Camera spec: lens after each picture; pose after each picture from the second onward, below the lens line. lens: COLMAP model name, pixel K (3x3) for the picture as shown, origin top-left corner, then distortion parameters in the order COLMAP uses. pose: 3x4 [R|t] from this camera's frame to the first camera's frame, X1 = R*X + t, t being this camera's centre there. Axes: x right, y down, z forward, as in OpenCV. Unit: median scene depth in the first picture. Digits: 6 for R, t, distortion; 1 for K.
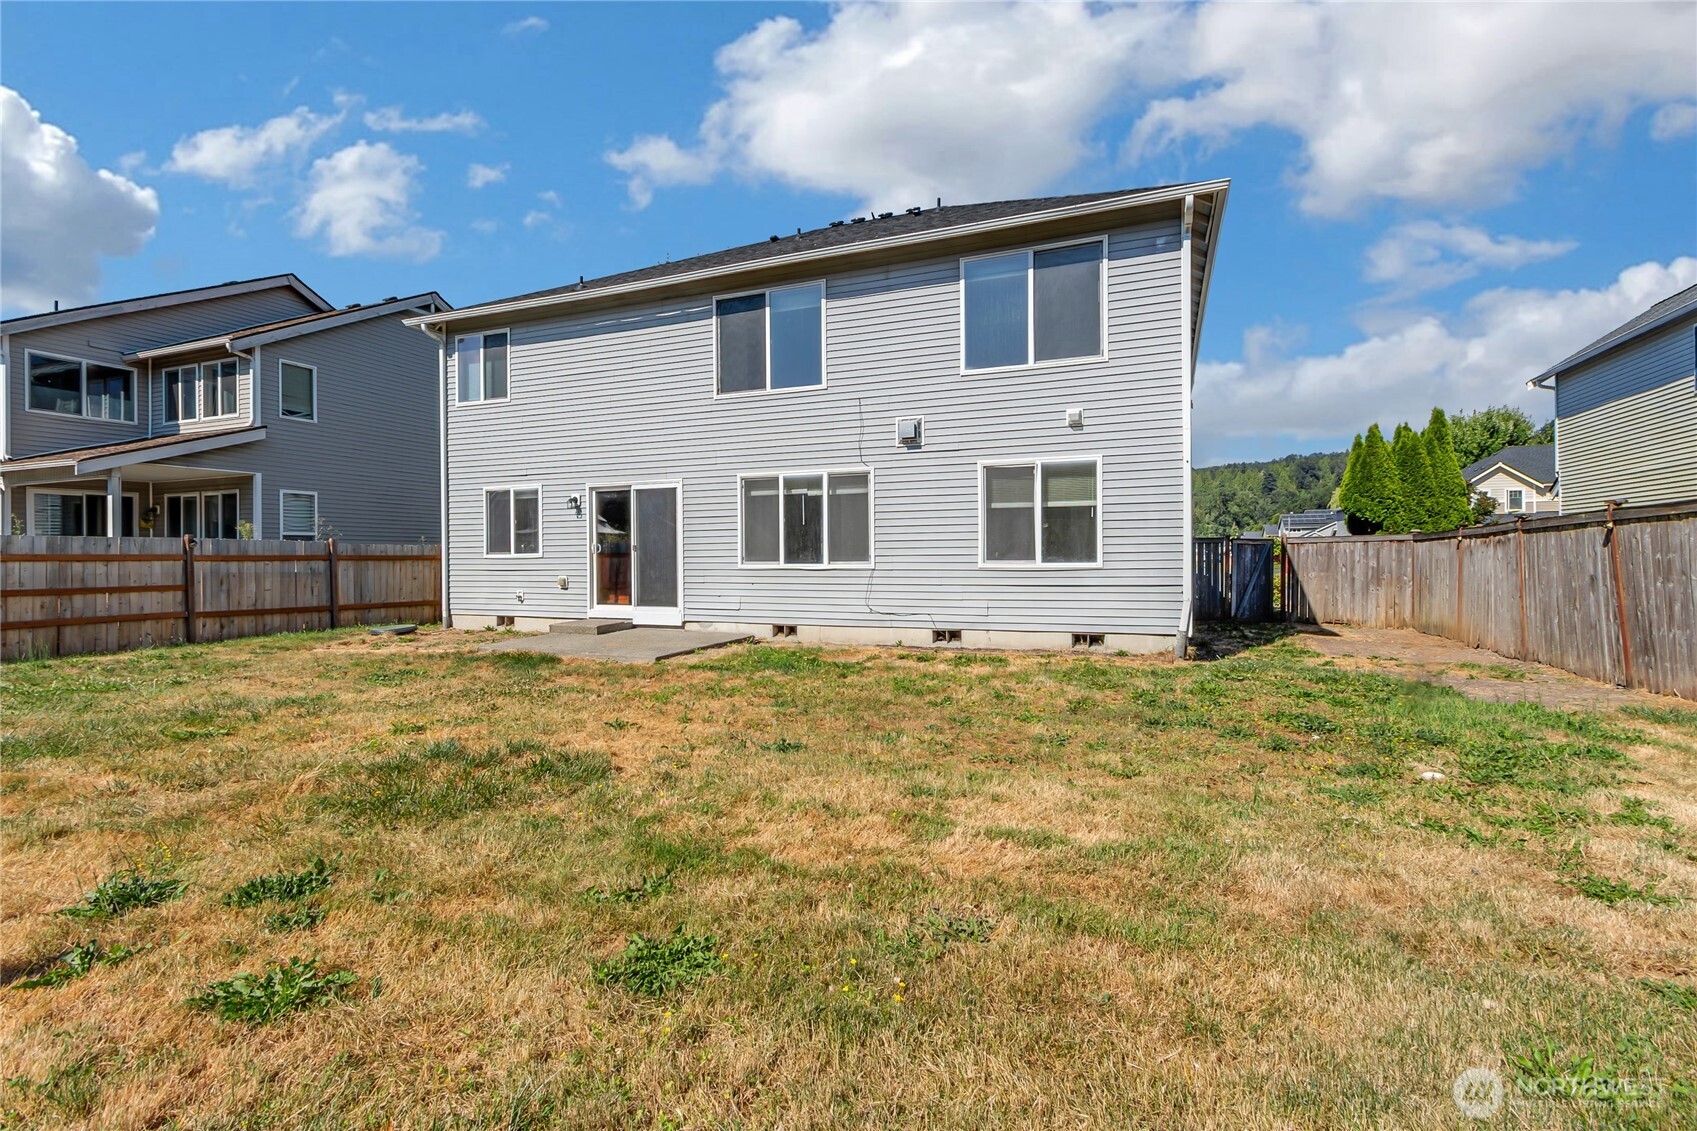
lens RADIAL K [[783.2, 0, 856.8], [0, 783.2, 562.9], [0, 0, 1]] dist [0.002140, -0.000432]
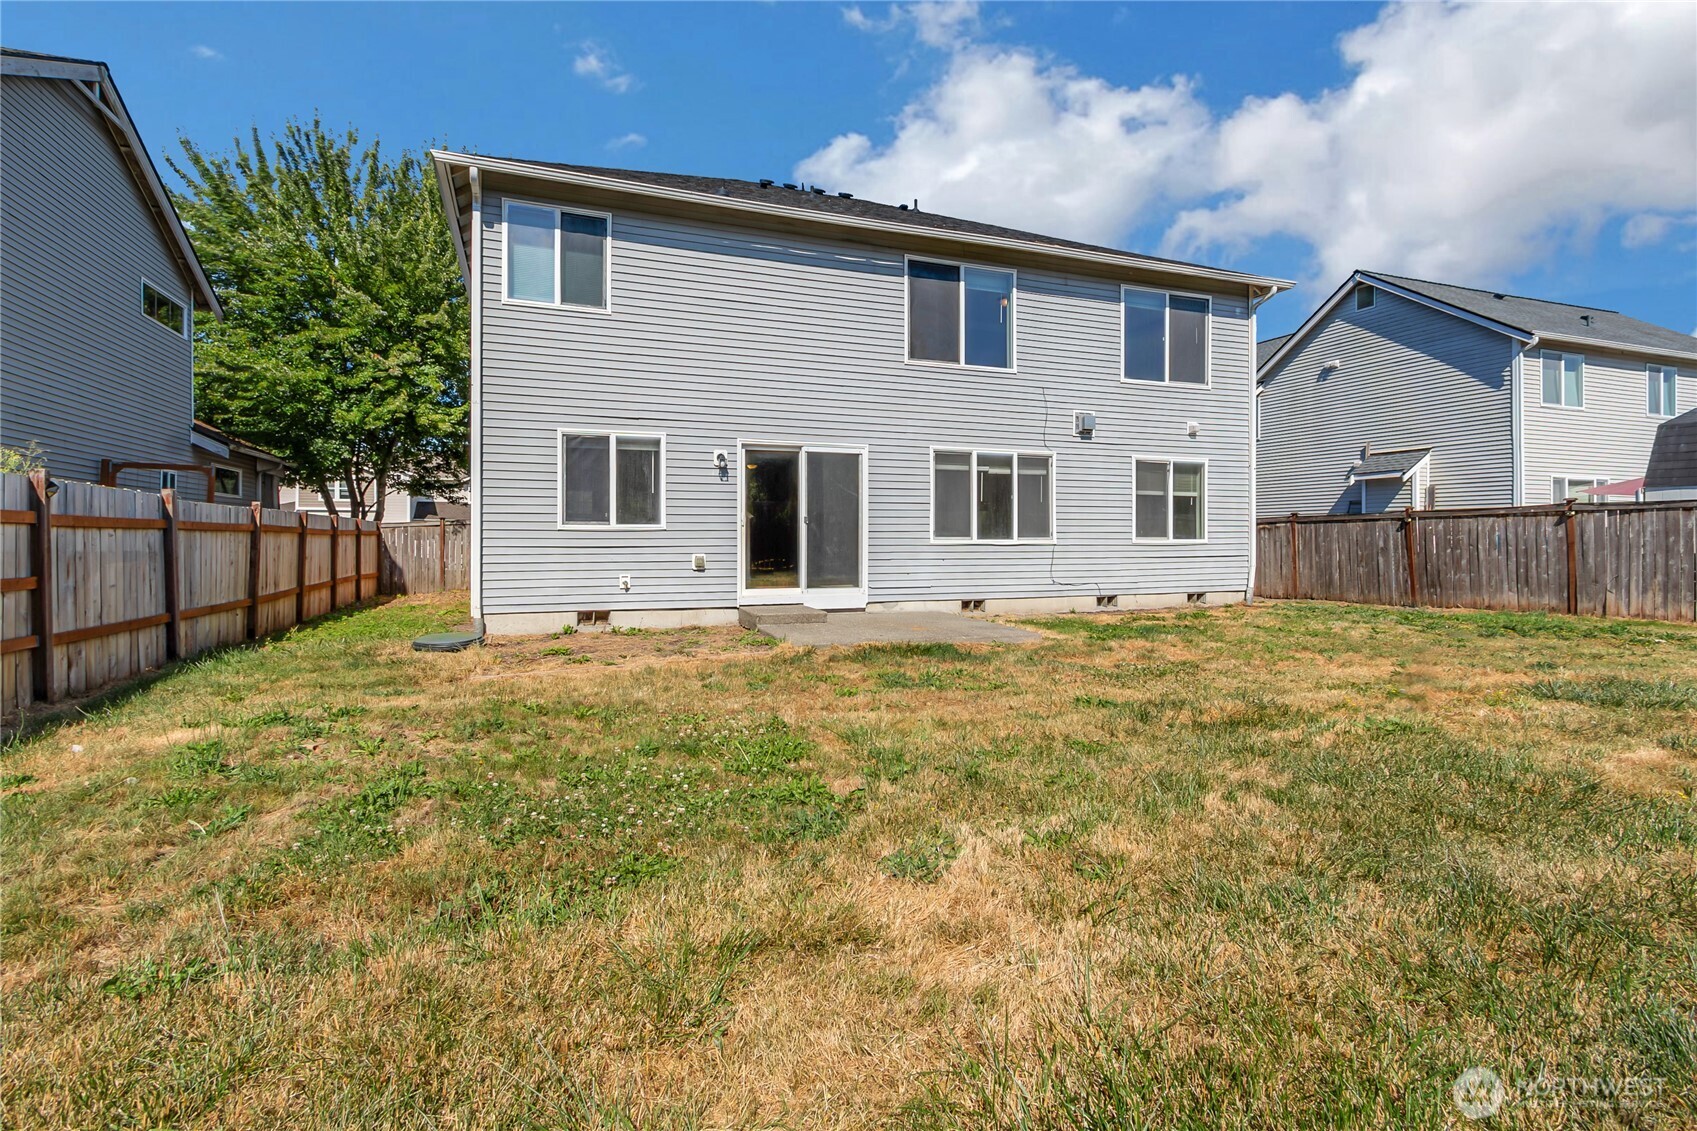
lens RADIAL K [[783.2, 0, 847.5], [0, 783.2, 541.0], [0, 0, 1]] dist [0.002140, -0.000432]
pose [[0.735628, 0.004717, 0.677369, -0.877929], [-0.000173, 0.999977, -0.006775, 0.009889], [-0.677385, 0.004866, 0.735612, 0.361885]]
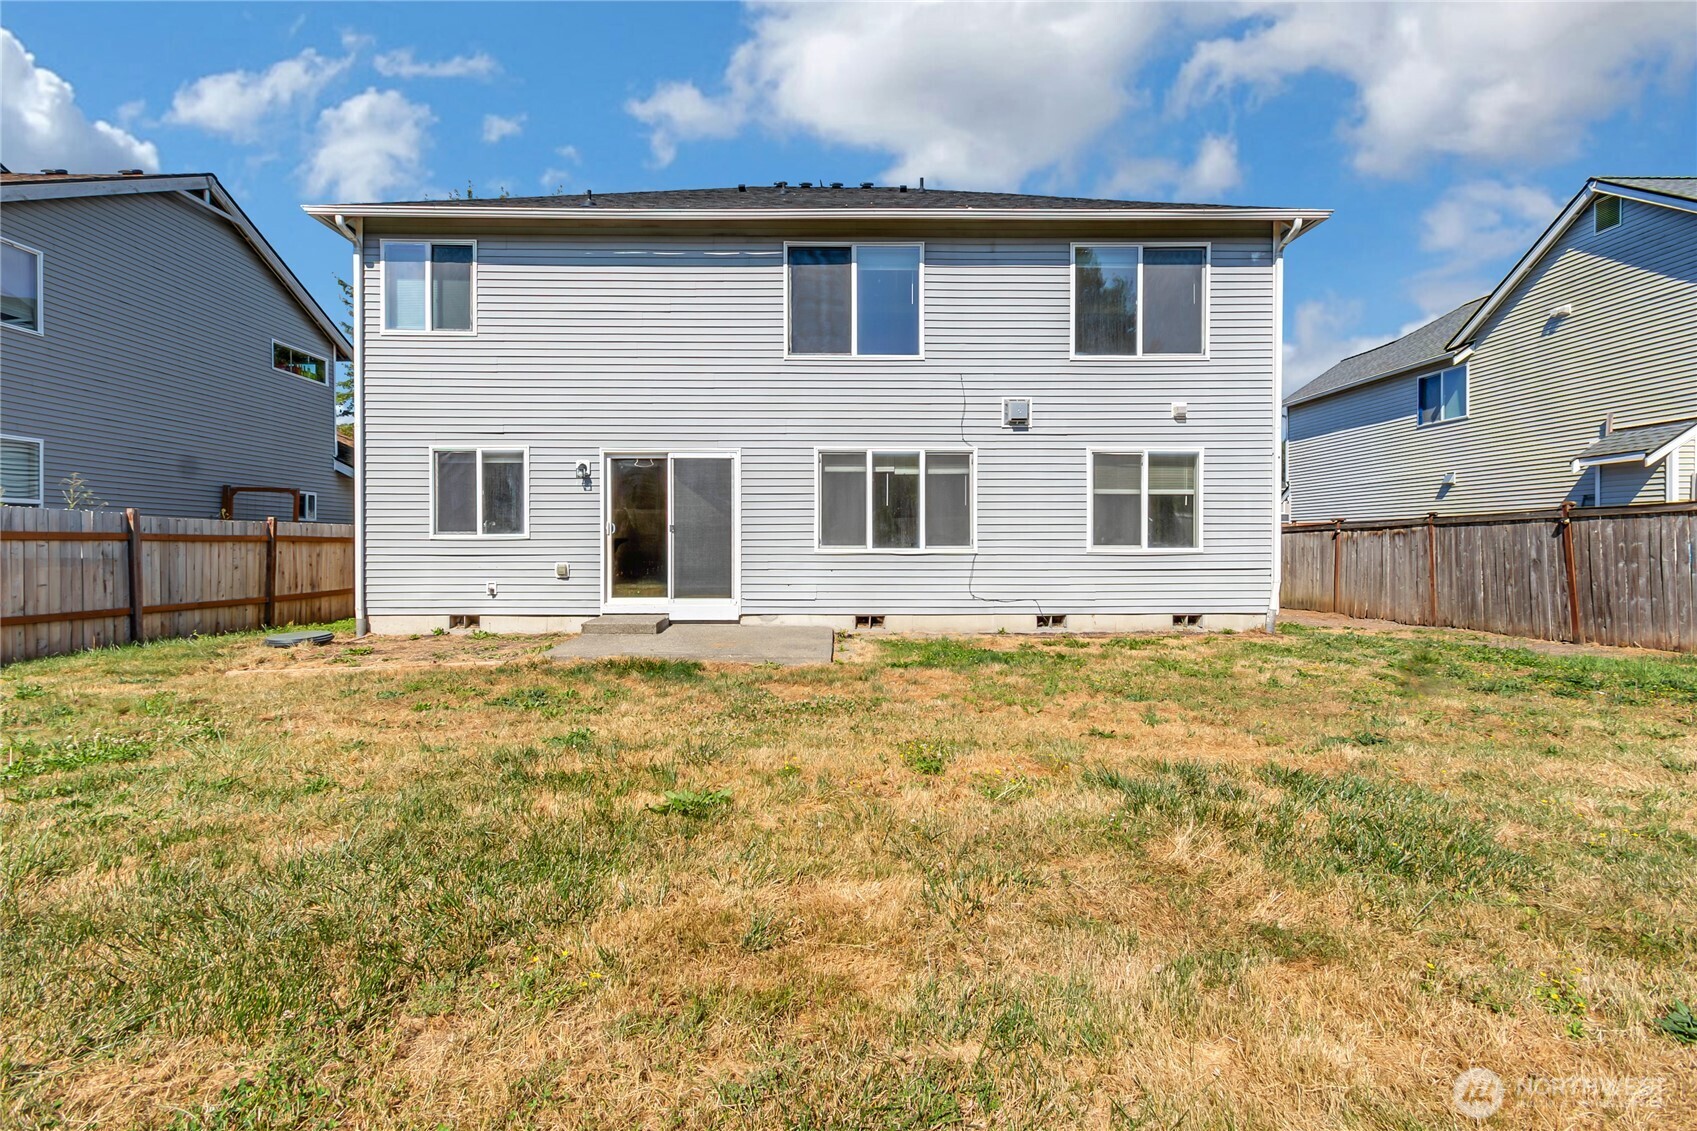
lens RADIAL K [[783.2, 0, 852.6], [0, 783.2, 553.7], [0, 0, 1]] dist [0.002140, -0.000432]
pose [[0.920848, 0.002638, 0.389914, -0.457323], [-0.002960, 0.999996, 0.000226, 0.007328], [-0.389912, -0.001362, 0.920851, 0.168382]]
